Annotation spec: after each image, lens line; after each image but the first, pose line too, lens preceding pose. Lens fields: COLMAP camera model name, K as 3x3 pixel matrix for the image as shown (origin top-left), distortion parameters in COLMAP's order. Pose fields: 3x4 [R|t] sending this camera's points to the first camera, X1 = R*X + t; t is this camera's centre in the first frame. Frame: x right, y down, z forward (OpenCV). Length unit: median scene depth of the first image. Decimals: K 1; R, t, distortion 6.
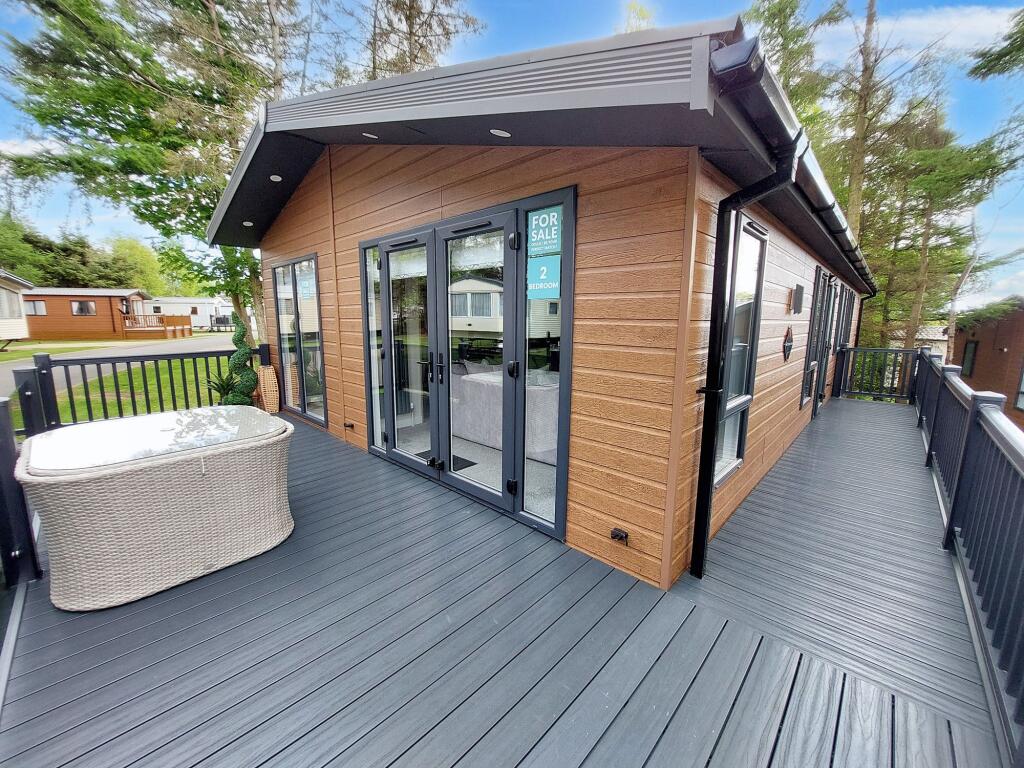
lens RADIAL K [[408.3, 0, 512.0], [0, 408.3, 384.0], [0, 0, 1]] dist [-0.003003, -0.000088]
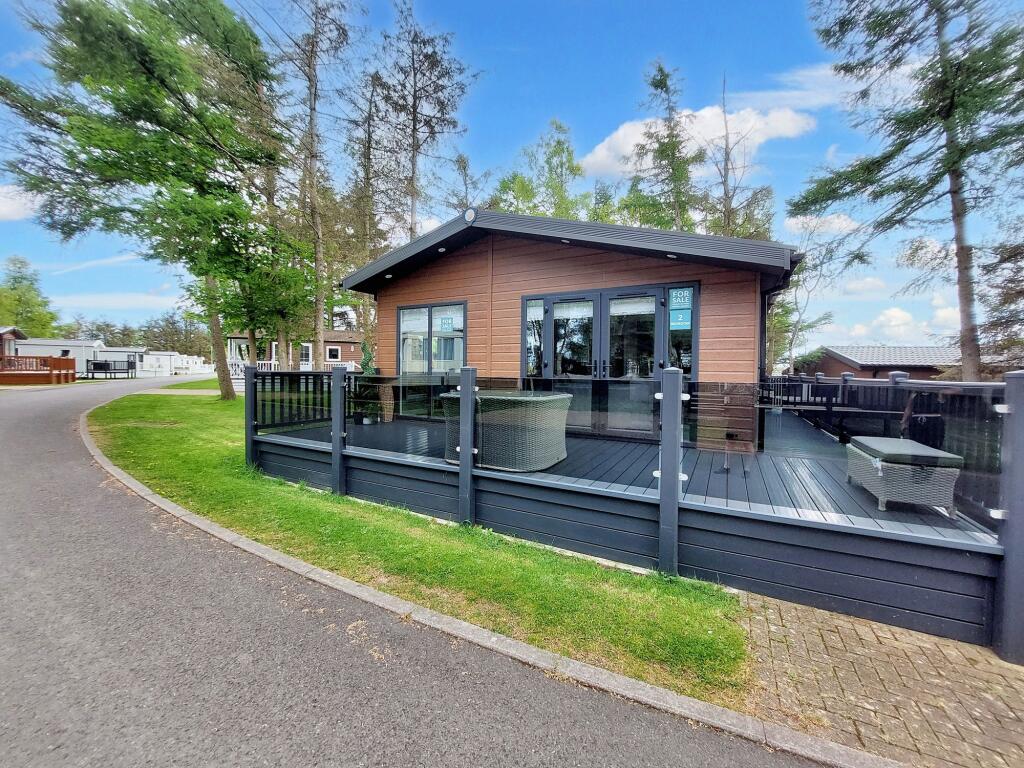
lens RADIAL K [[408.3, 0, 512.0], [0, 408.3, 384.0], [0, 0, 1]] dist [-0.003003, -0.000088]
pose [[0.967547, -0.003956, 0.252661, -0.316796], [0.035546, 0.992066, -0.120586, 0.071827], [-0.250180, 0.125654, 0.960011, -0.187587]]
